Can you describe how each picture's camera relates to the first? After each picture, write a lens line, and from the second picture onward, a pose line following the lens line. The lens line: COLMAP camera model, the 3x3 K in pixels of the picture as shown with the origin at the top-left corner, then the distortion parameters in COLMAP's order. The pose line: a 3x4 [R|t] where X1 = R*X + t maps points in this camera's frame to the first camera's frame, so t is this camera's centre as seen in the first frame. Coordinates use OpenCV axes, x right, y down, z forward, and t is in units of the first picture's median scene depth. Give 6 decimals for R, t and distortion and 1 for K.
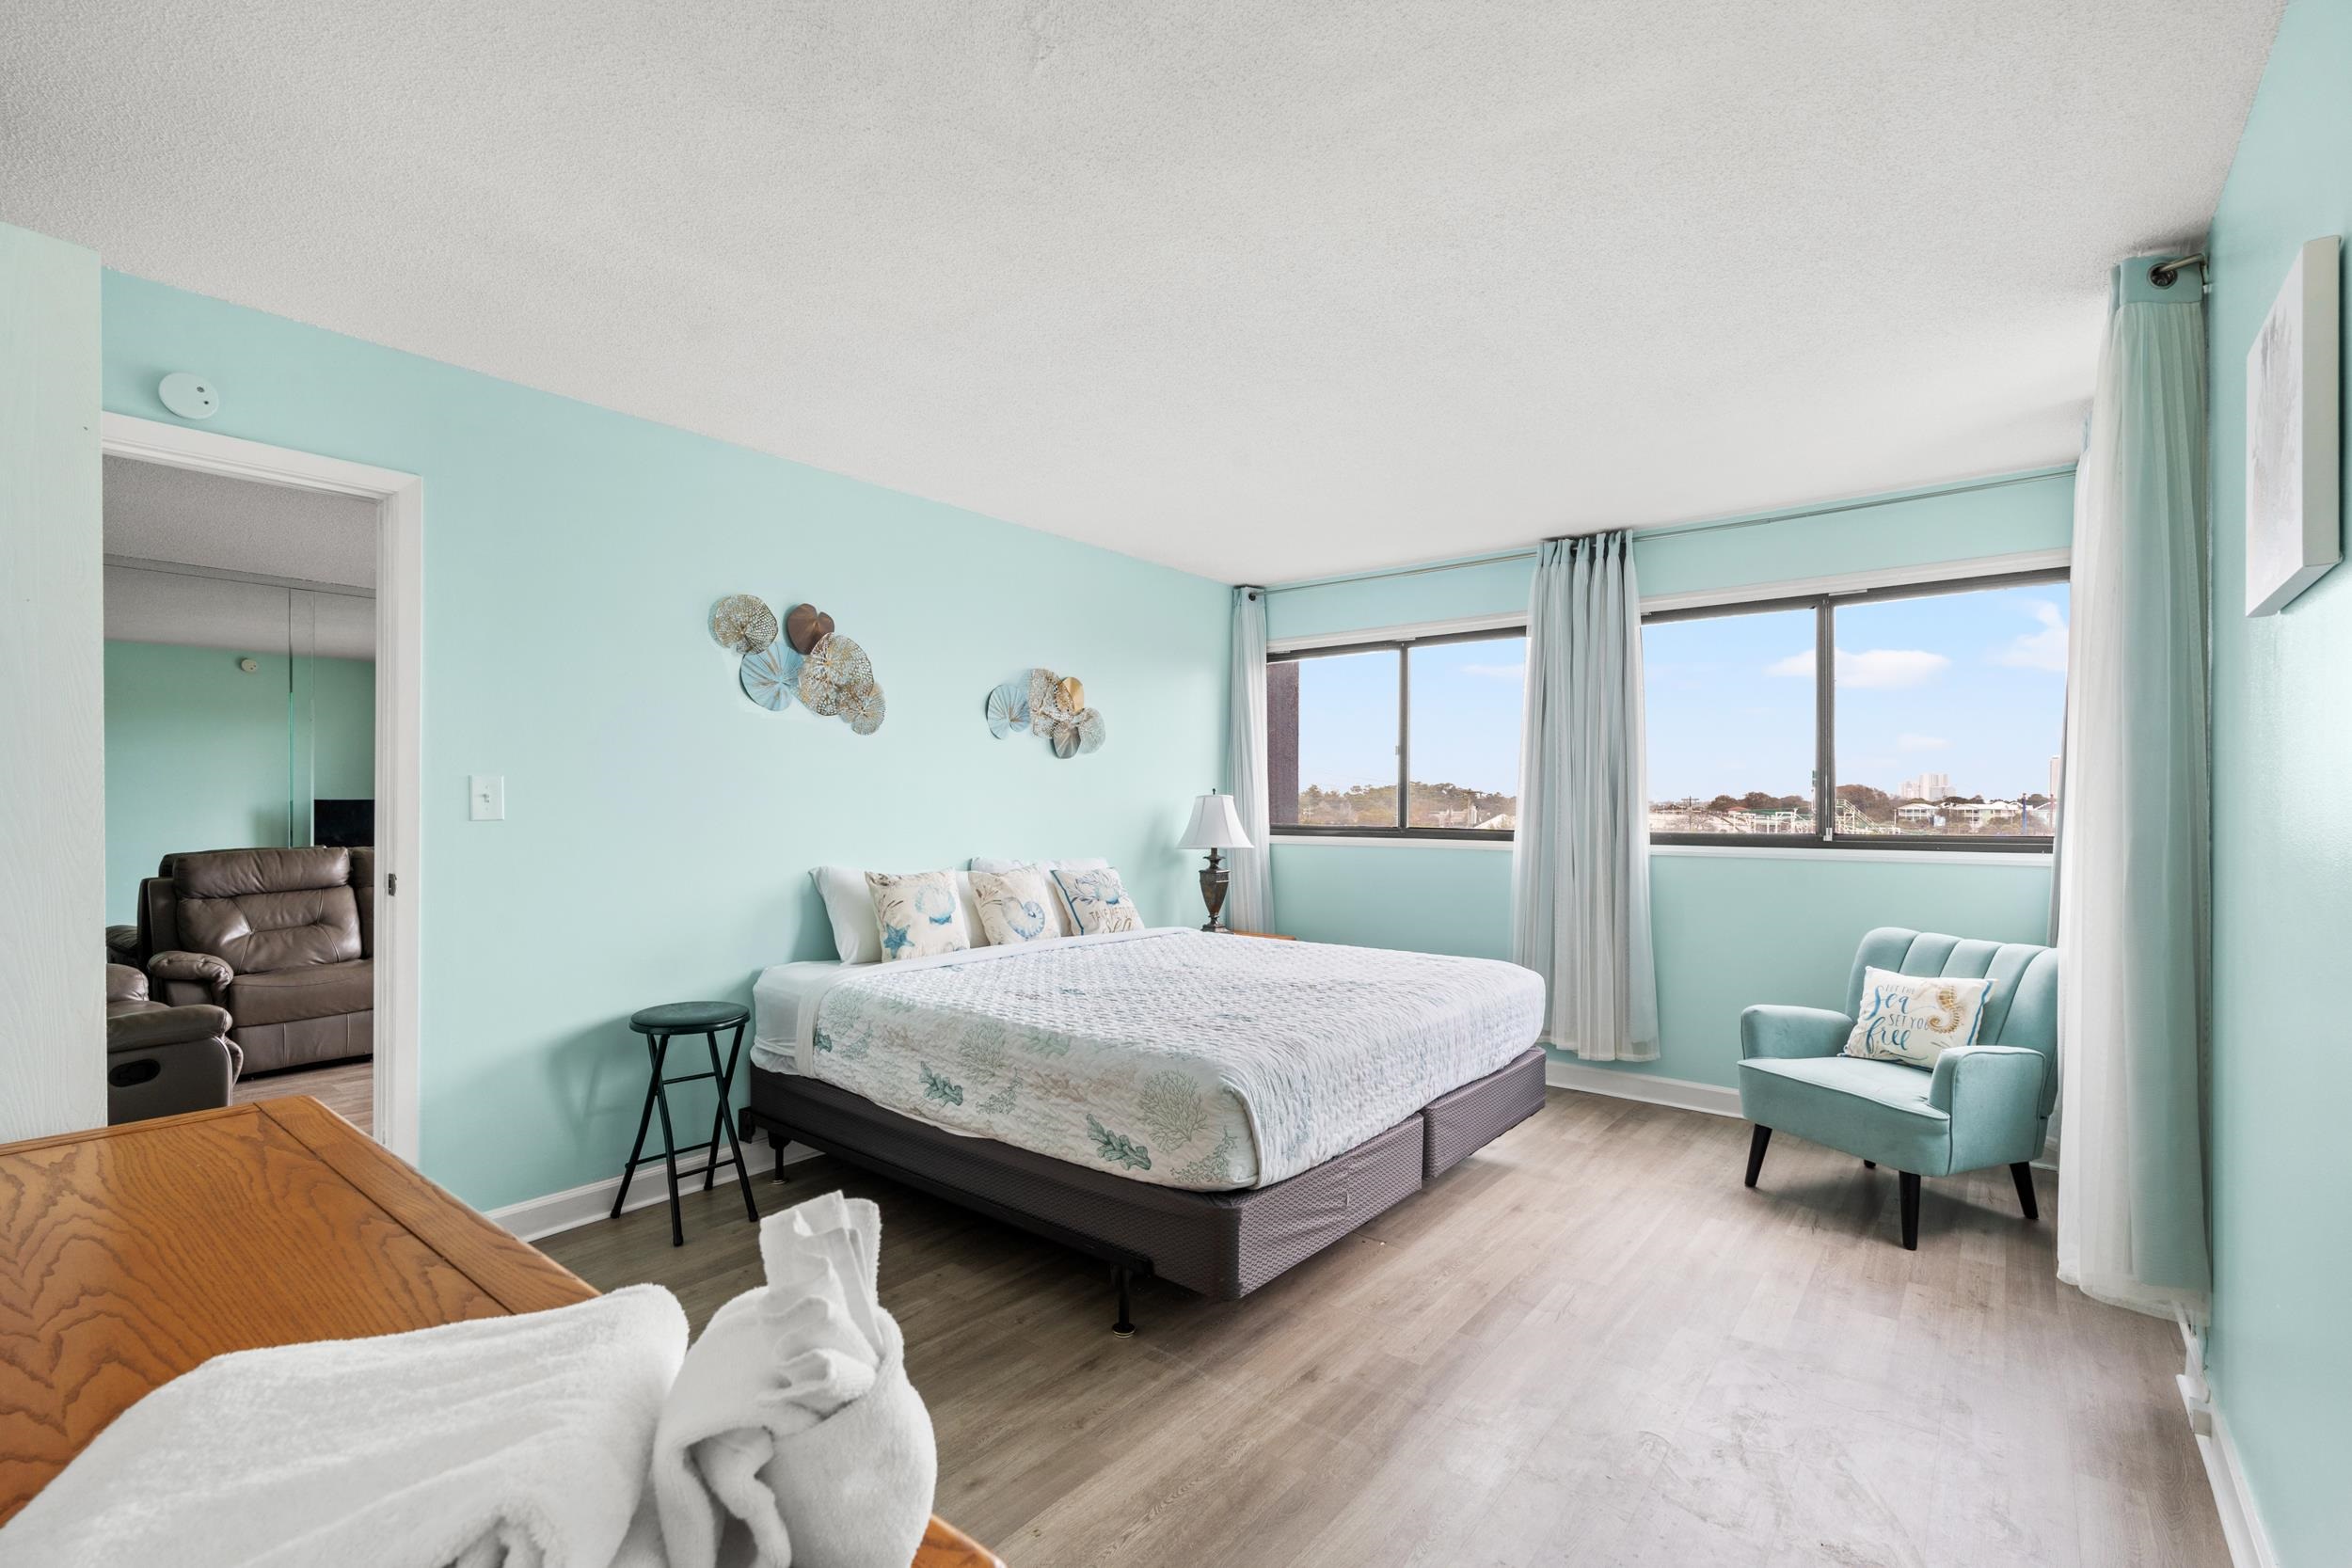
lens RADIAL K [[1032.9, 0, 1189.9], [0, 1032.9, 796.0], [0, 0, 1]] dist [-0.001991, 0.001268]
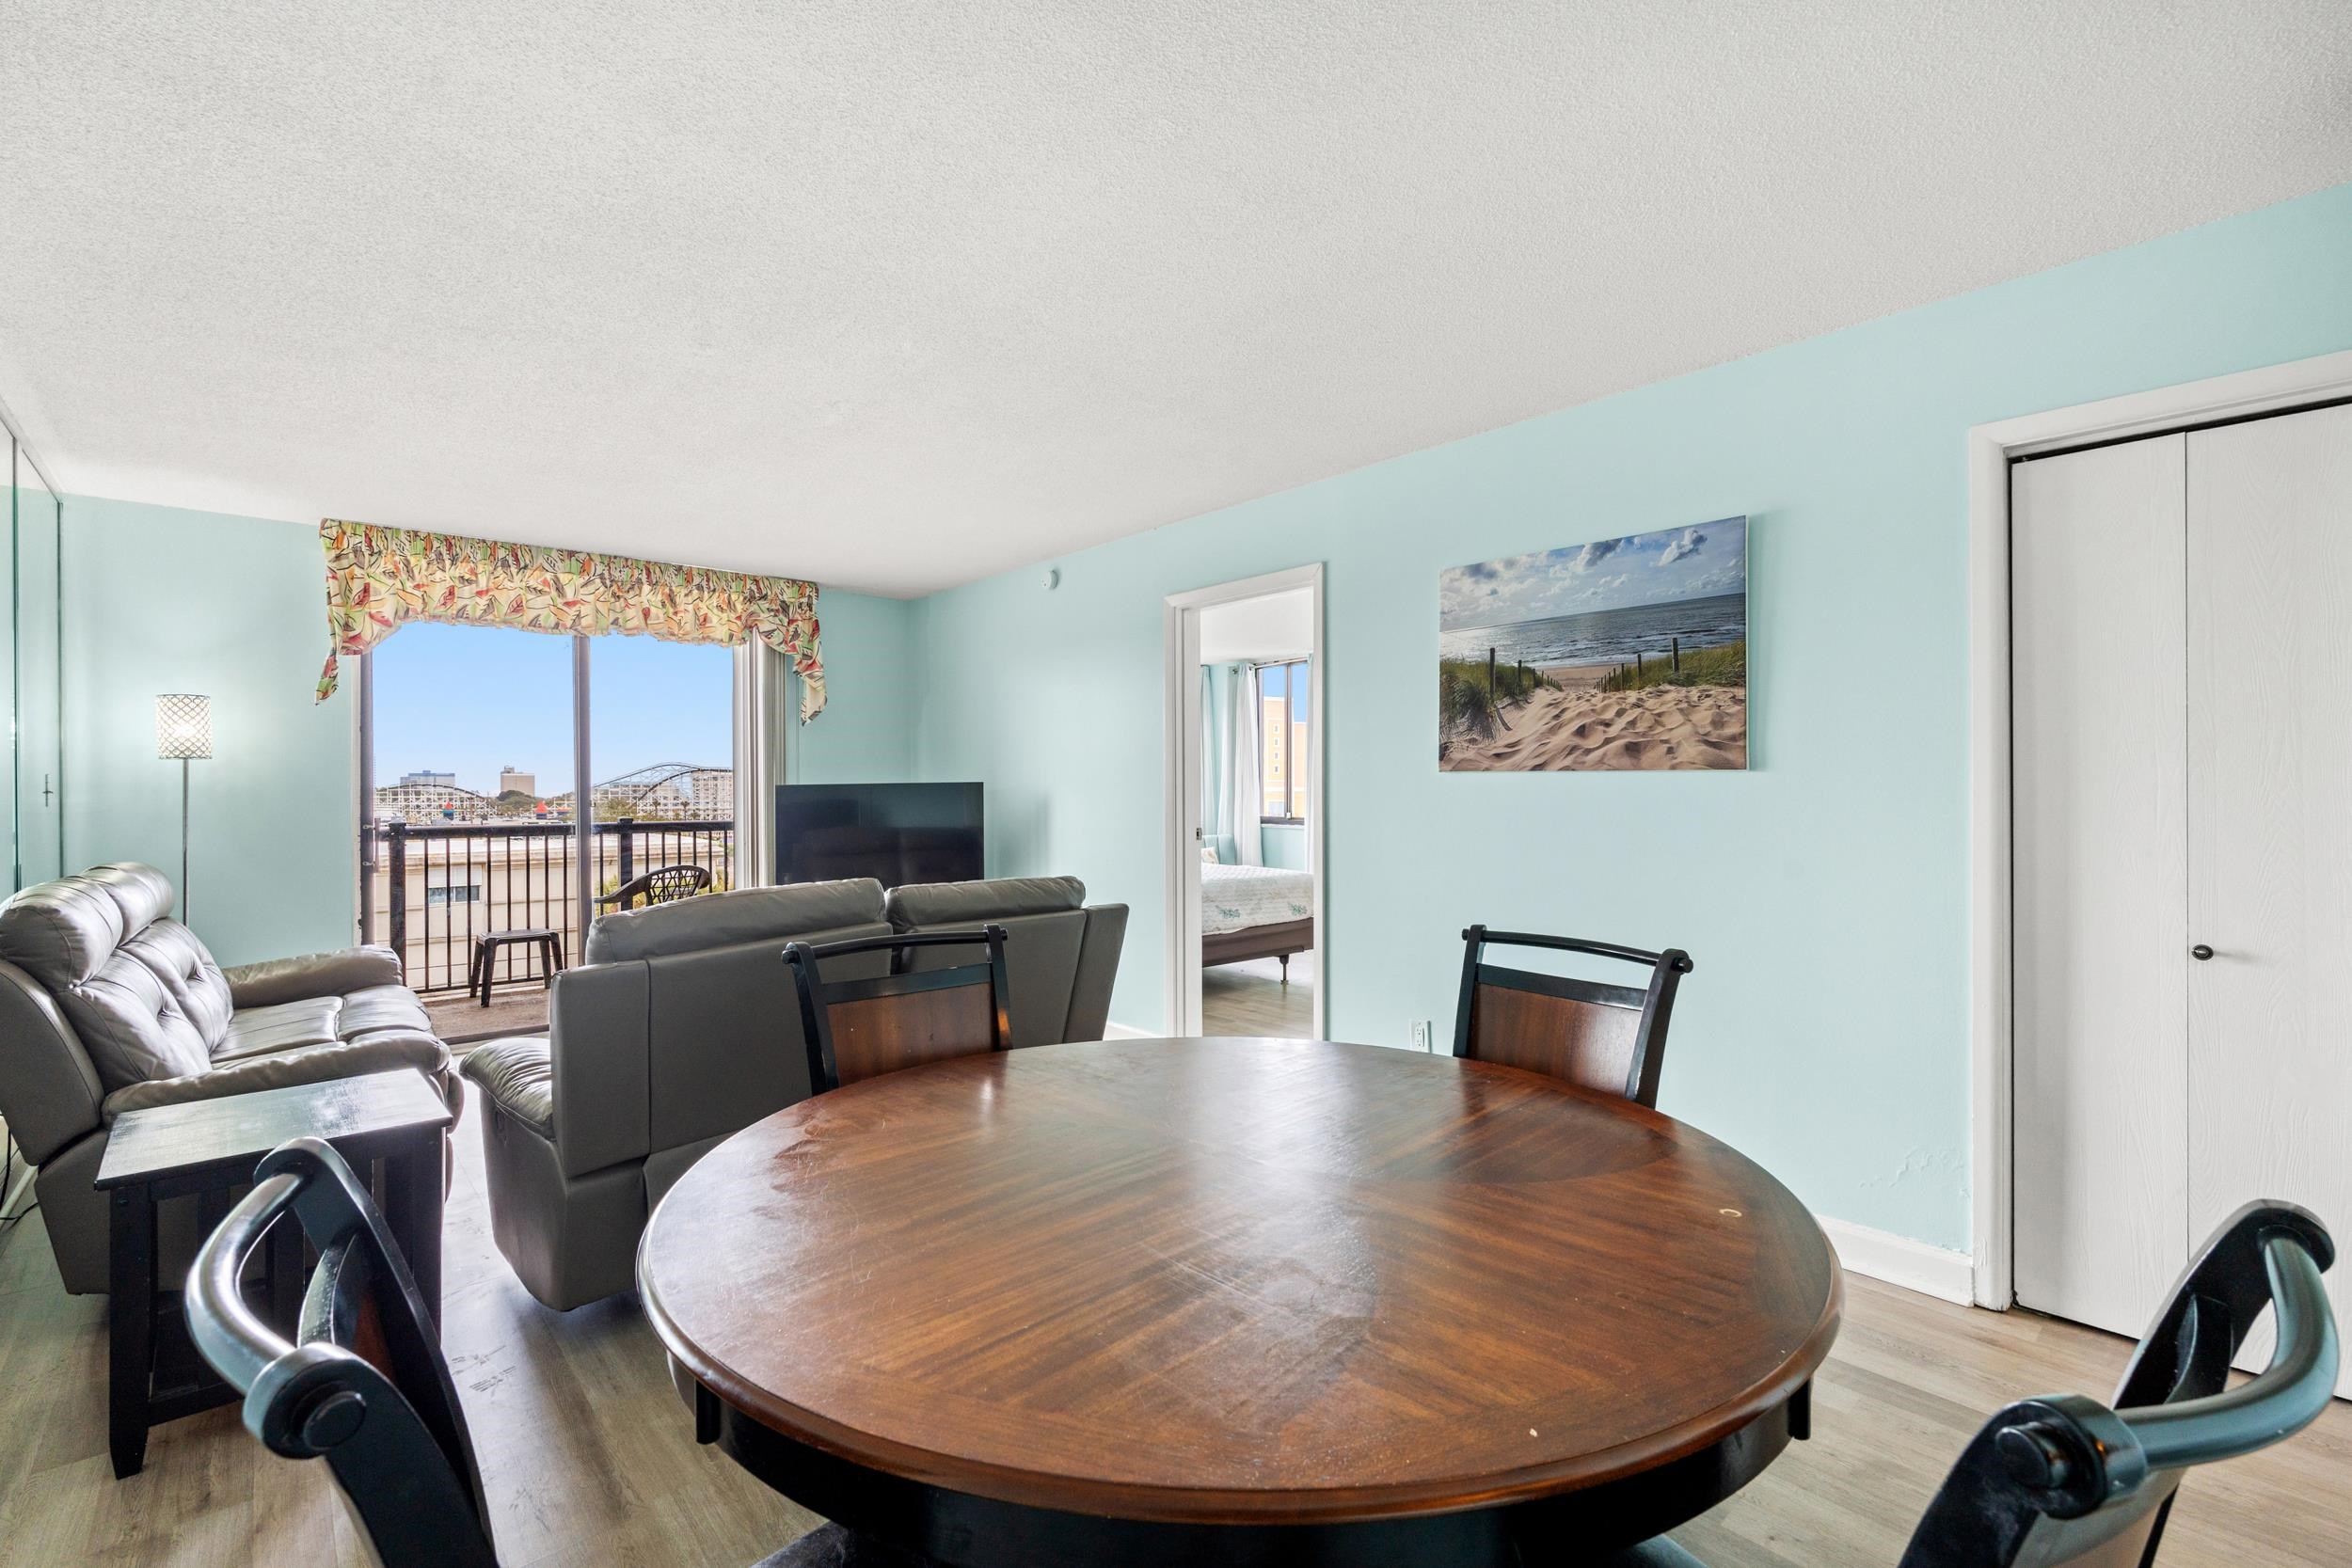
lens RADIAL K [[1032.9, 0, 1181.2], [0, 1032.9, 778.8], [0, 0, 1]] dist [-0.001991, 0.001268]
pose [[0.172985, -0.001503, 0.984923, -2.529069], [0.001946, 0.999997, 0.001184, -0.001741], [-0.984923, 0.001712, 0.172987, 0.767122]]
